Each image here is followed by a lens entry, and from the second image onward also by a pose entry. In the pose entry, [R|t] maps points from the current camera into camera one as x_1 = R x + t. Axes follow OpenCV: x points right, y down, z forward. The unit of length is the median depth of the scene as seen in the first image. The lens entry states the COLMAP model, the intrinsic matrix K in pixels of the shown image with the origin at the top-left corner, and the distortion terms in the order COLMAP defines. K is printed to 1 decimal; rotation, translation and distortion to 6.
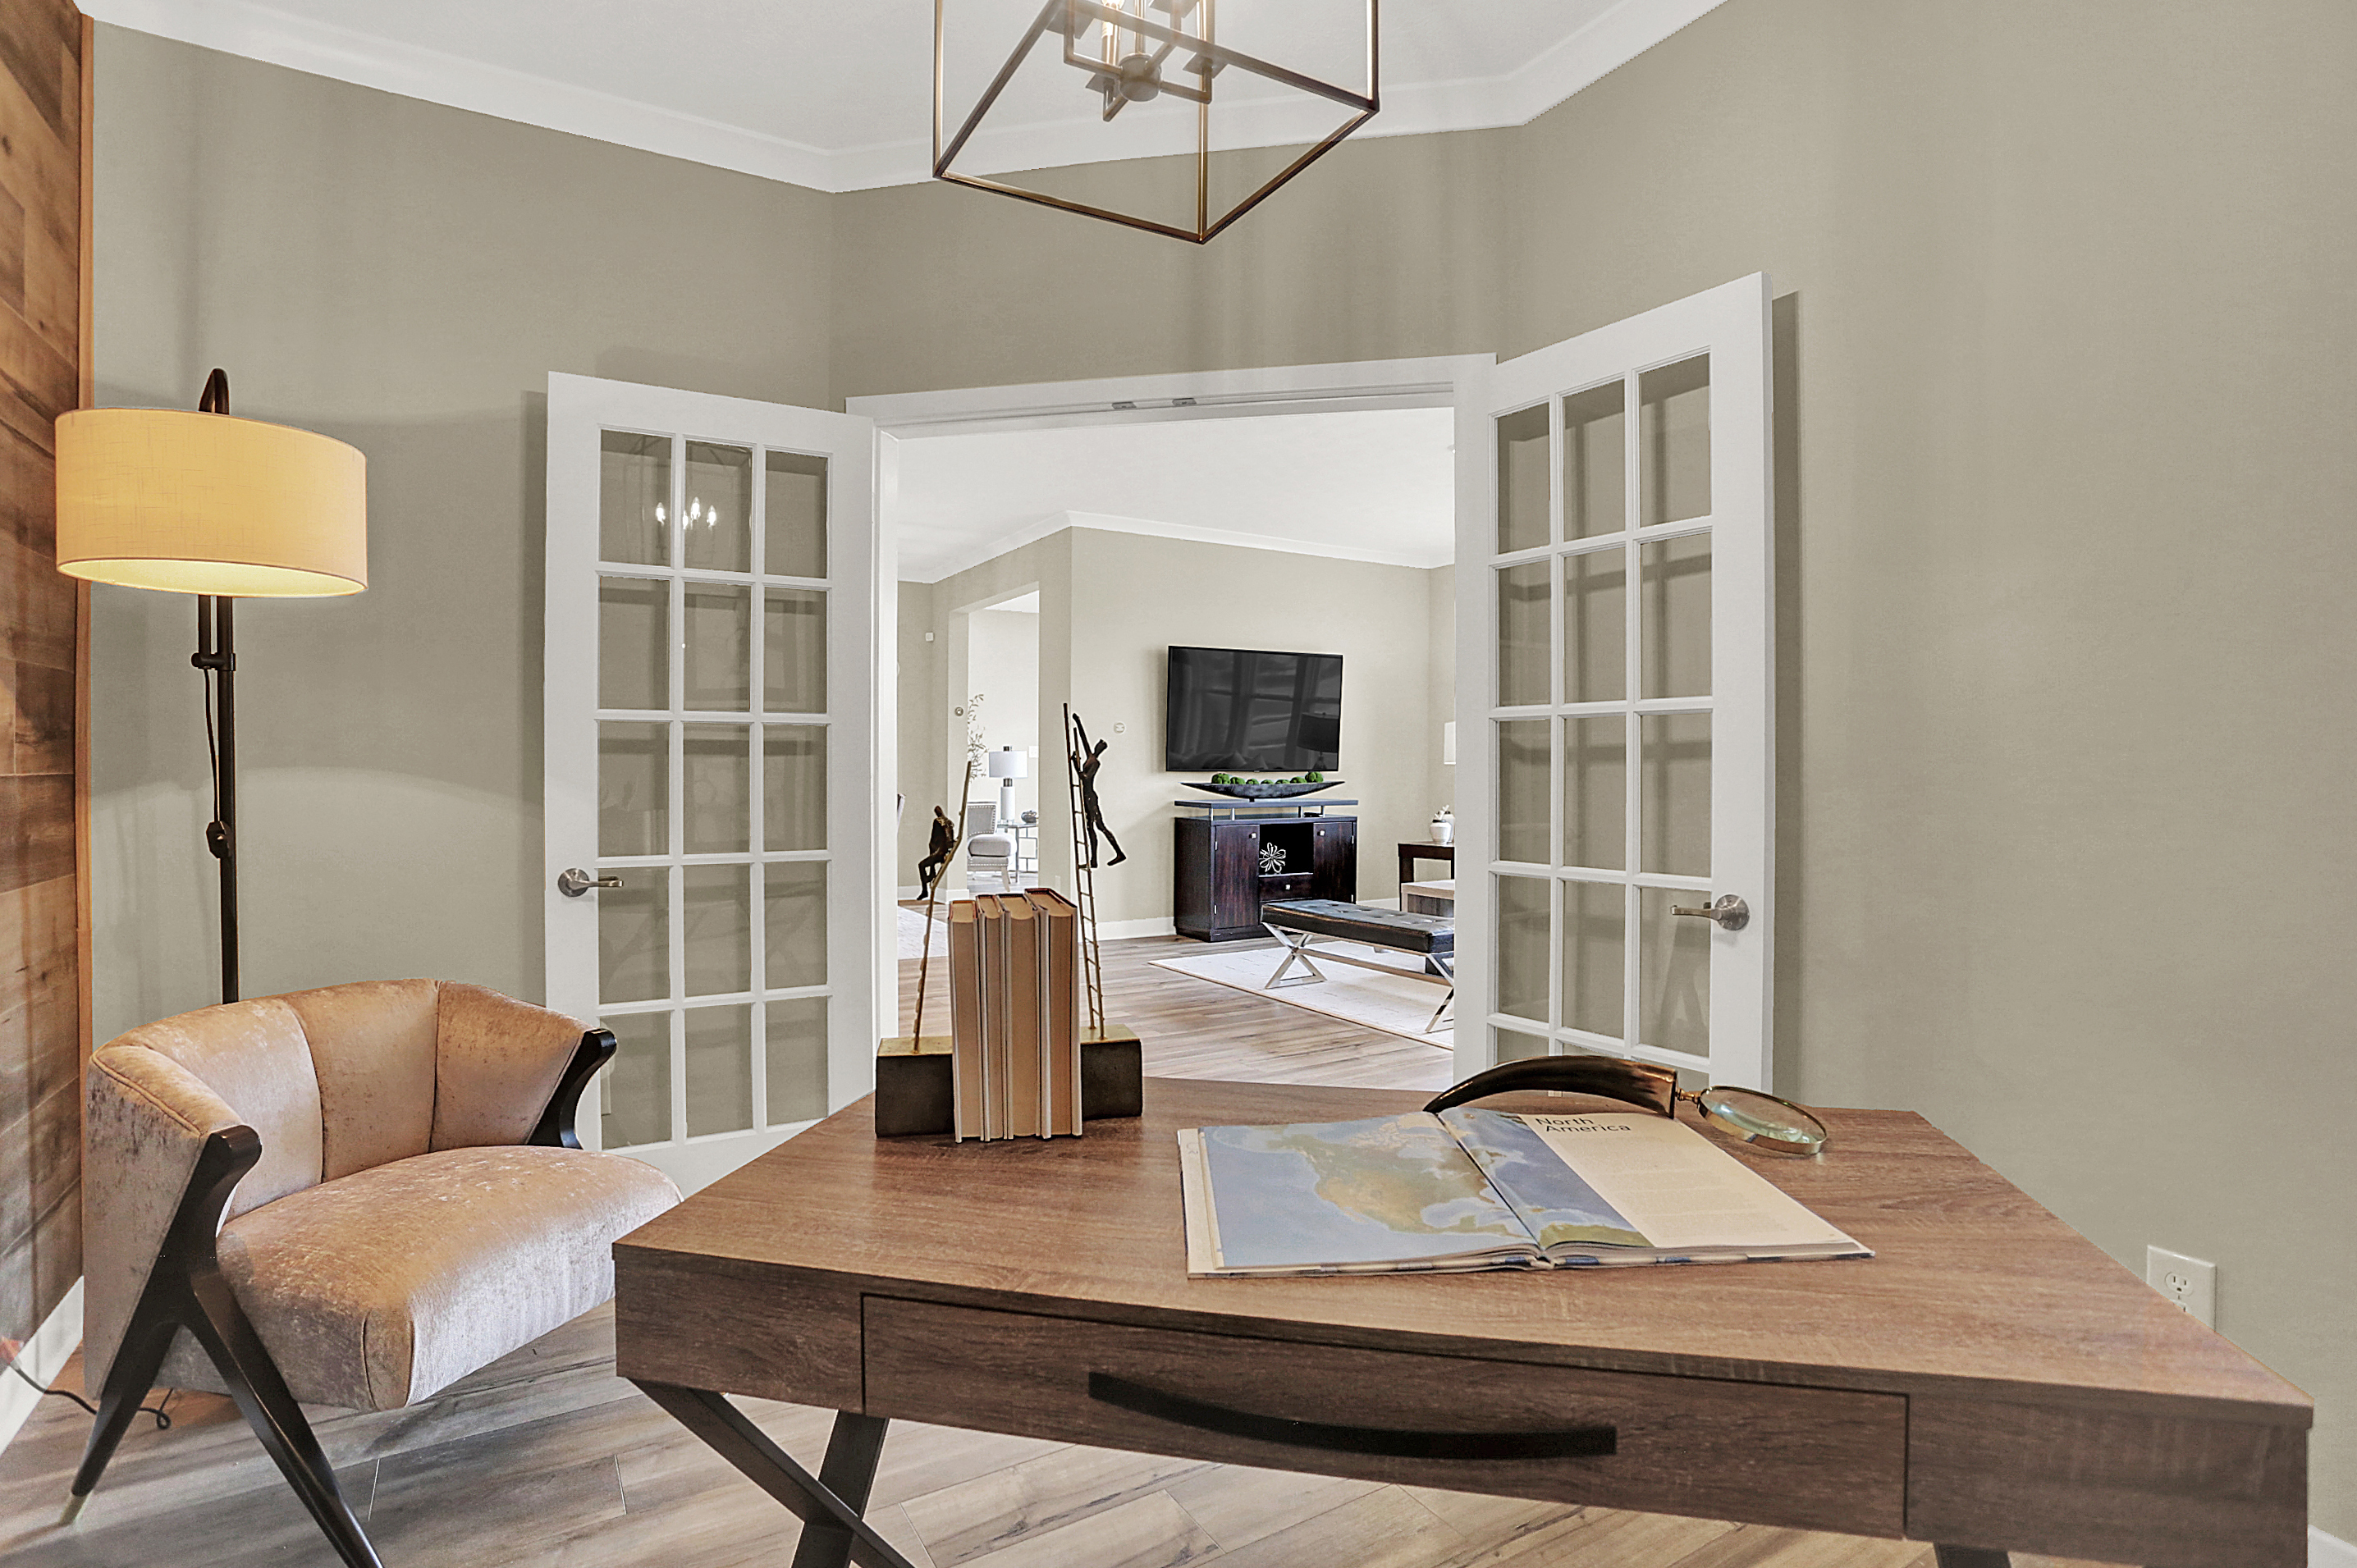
lens RADIAL K [[1155.9, 0, 1185.5], [0, 1155.9, 772.3], [0, 0, 1]] dist [-0.066842, 0.025949]
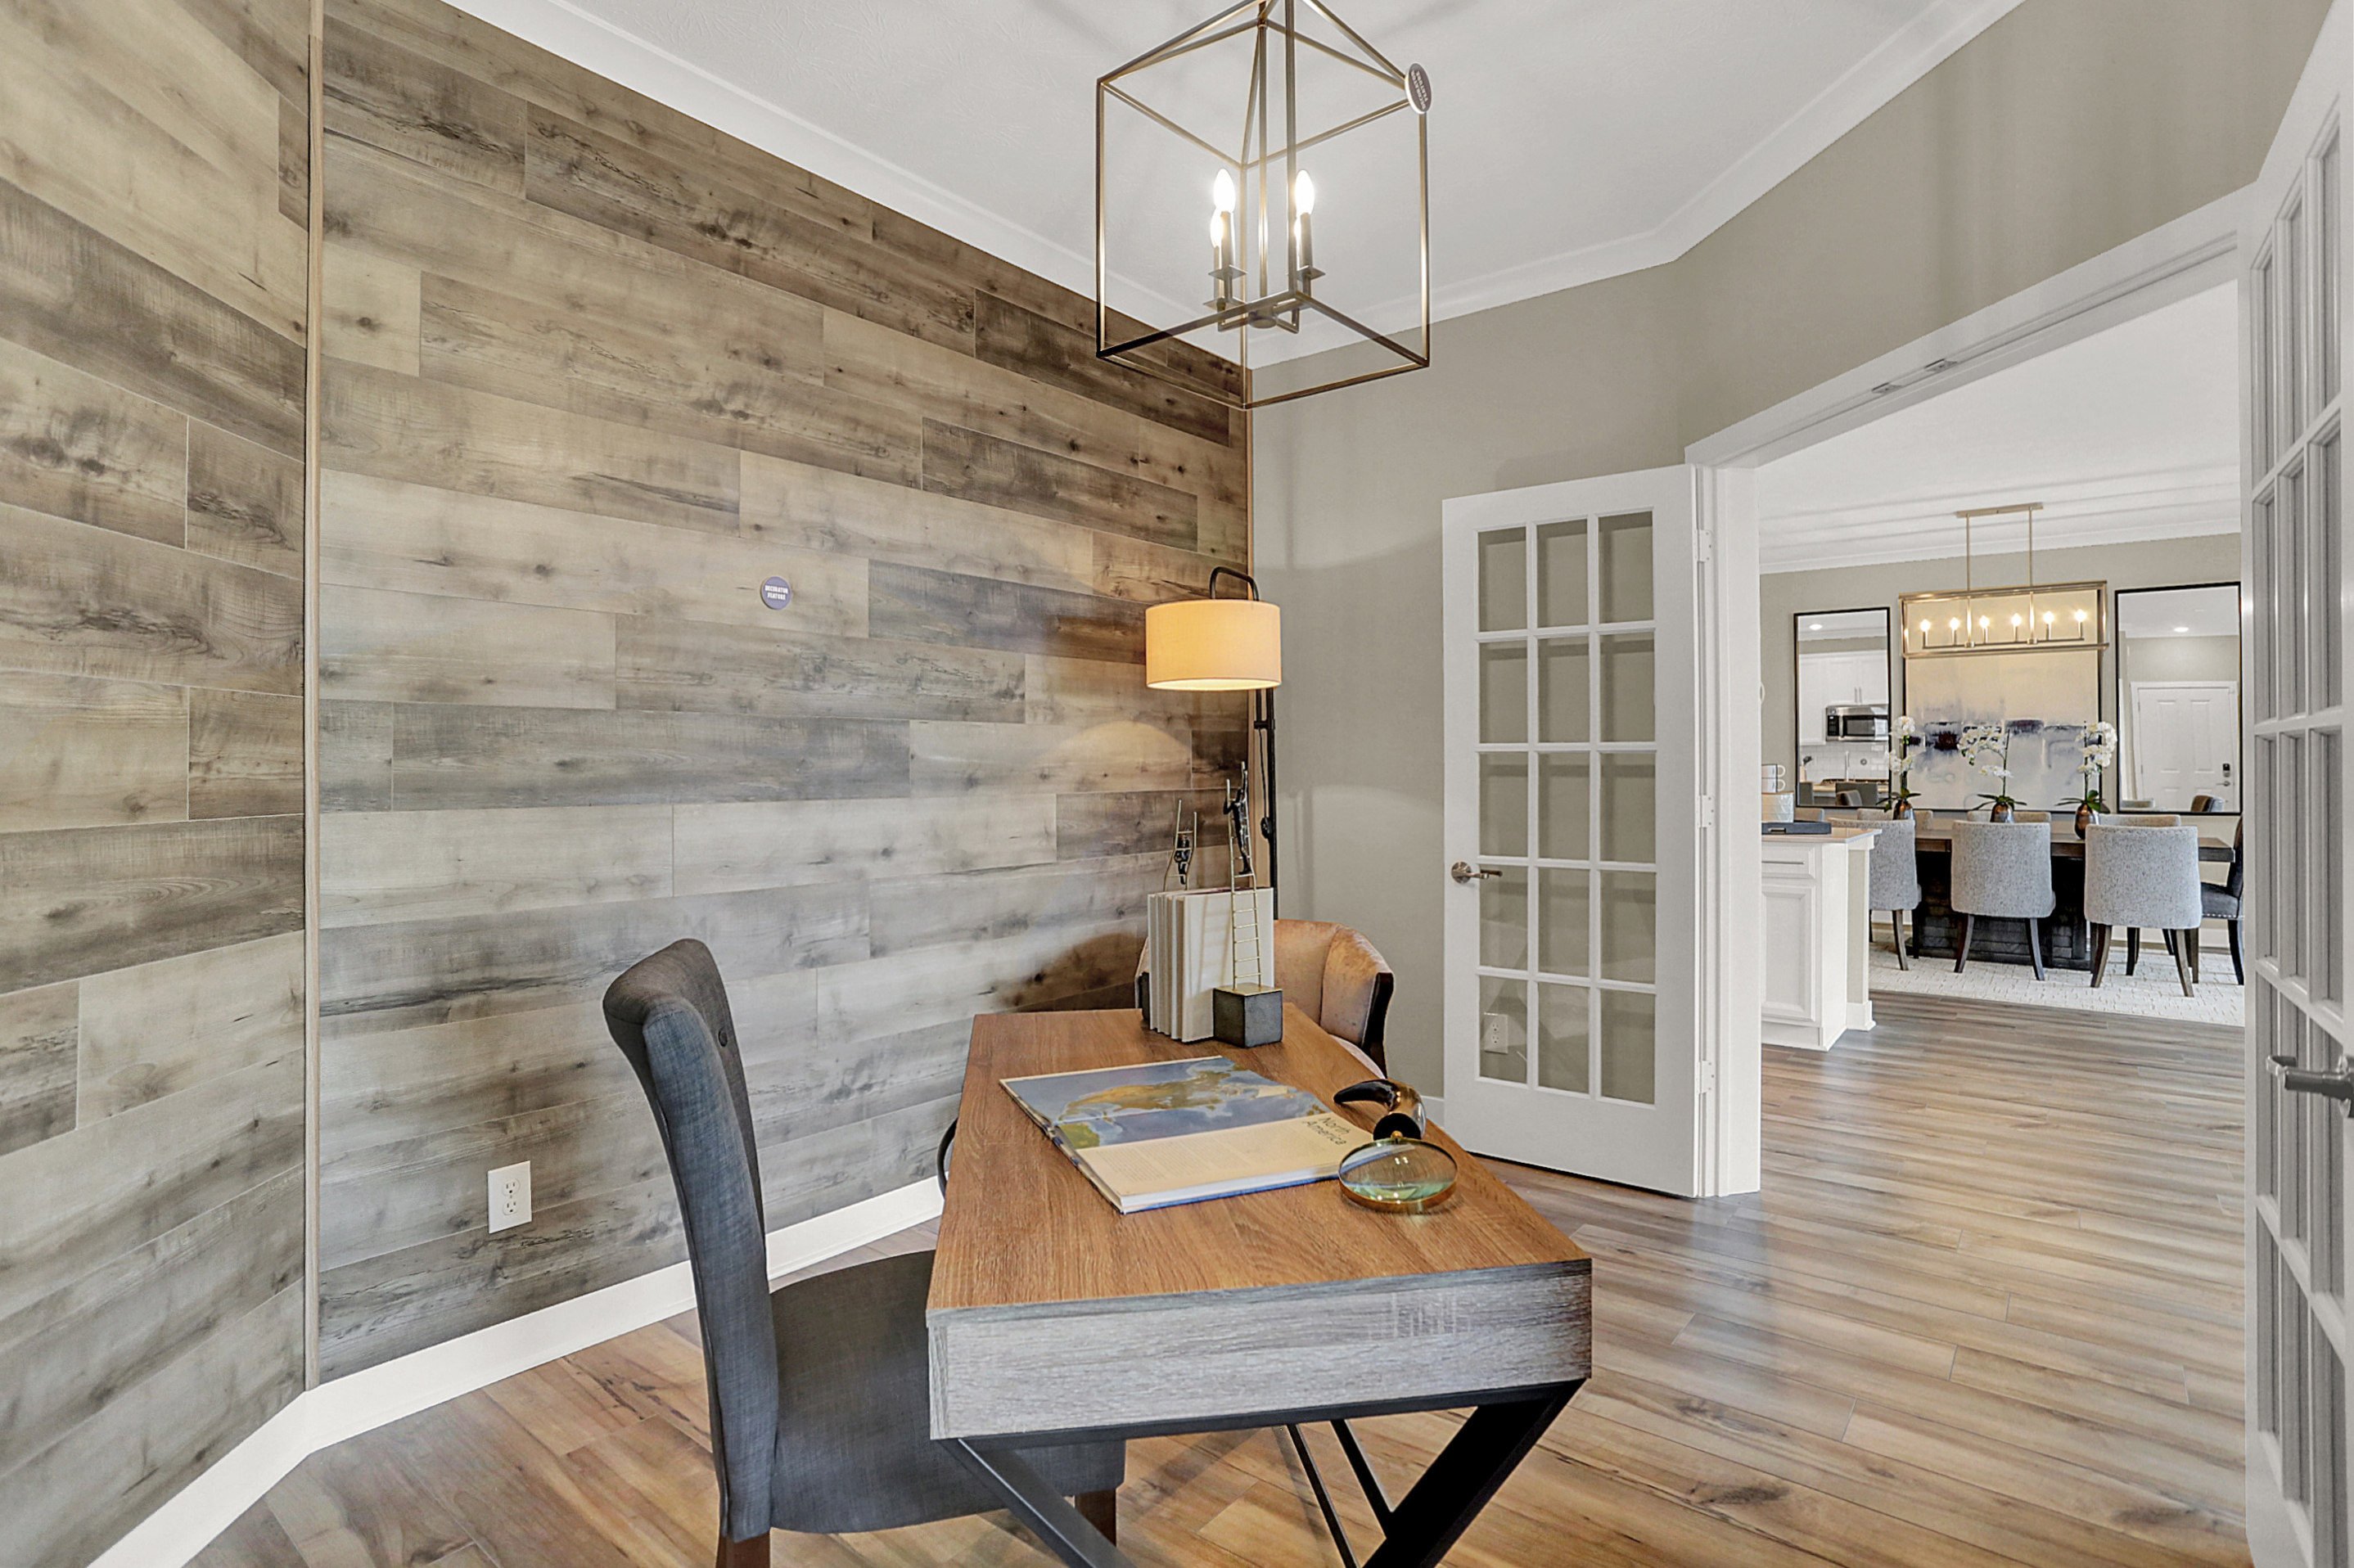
lens RADIAL K [[1154.4, 0, 1184.0], [0, 1154.4, 772.3], [0, 0, 1]] dist [-0.066842, 0.025949]
pose [[0.353263, 0.004491, -0.935513, 0.203583], [-0.003355, 0.999988, 0.003533, -0.008412], [0.935518, 0.001890, 0.353274, 0.066391]]
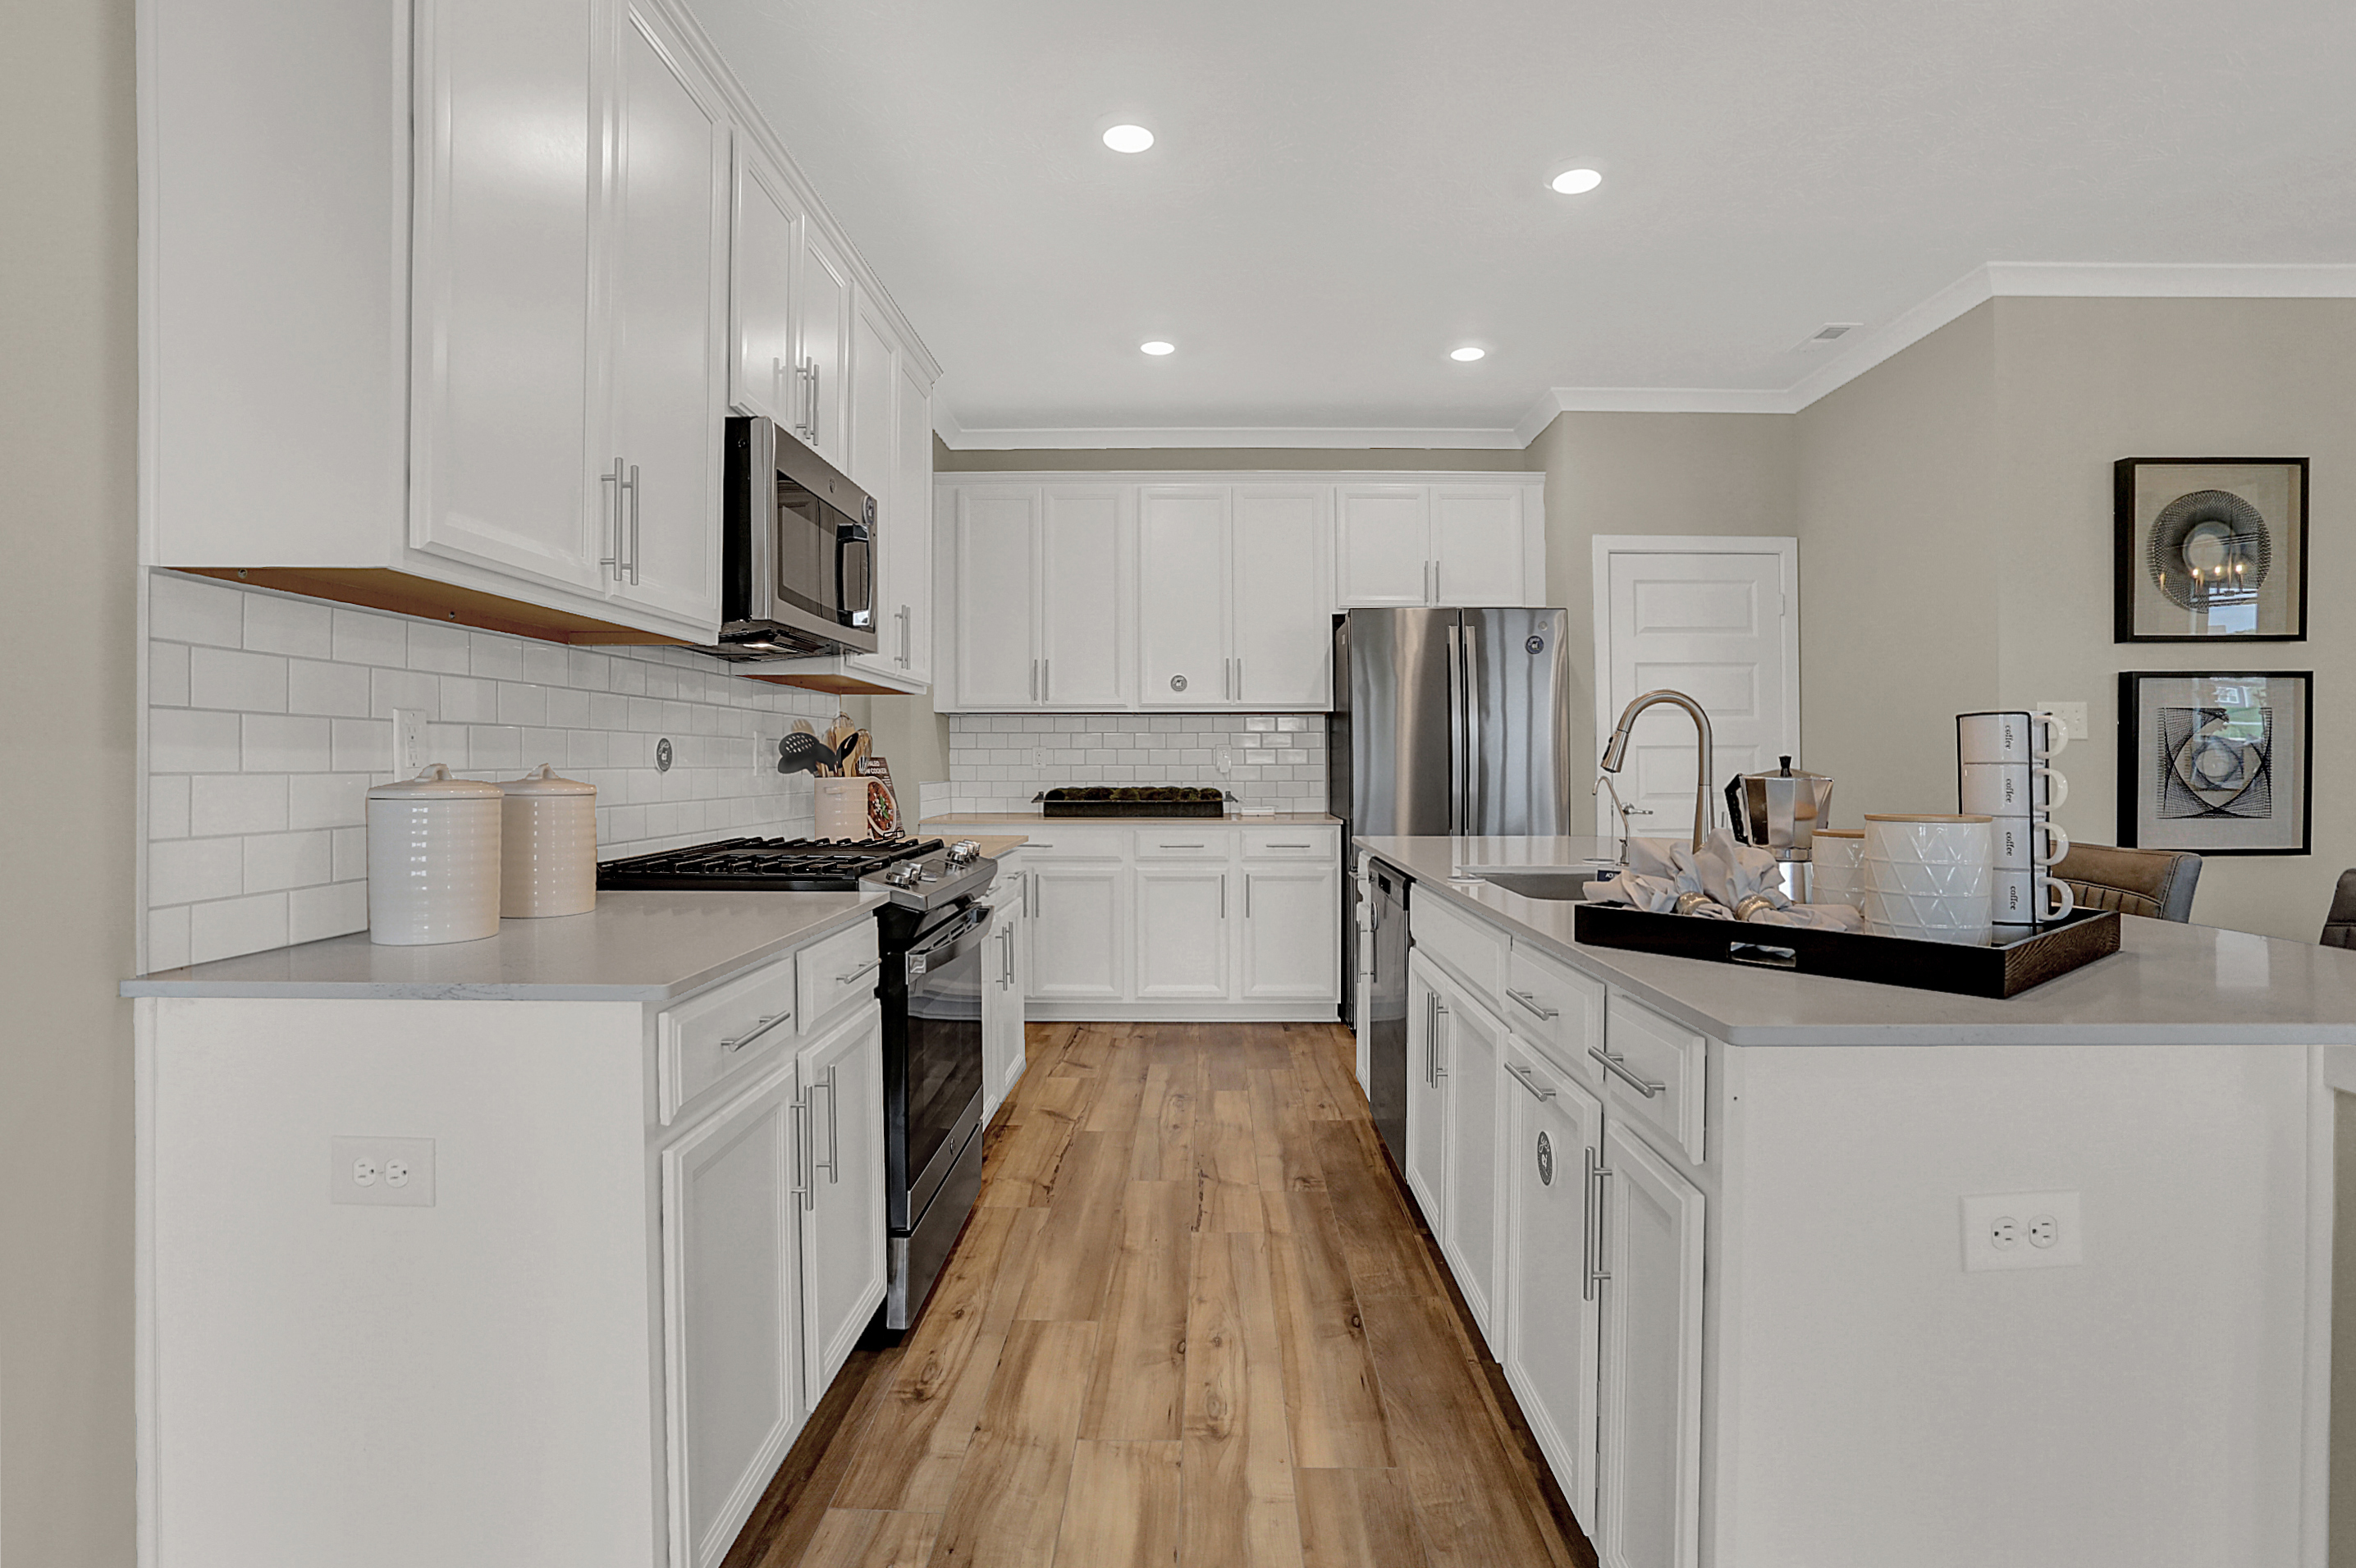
lens RADIAL K [[1155.4, 0, 1185.0], [0, 1155.4, 772.3], [0, 0, 1]] dist [-0.066842, 0.025949]
pose [[-0.522543, 0.005646, -0.852594, -0.086217], [-0.006946, 0.999917, 0.010879, -0.003112], [0.852585, 0.011607, -0.522460, 0.619060]]
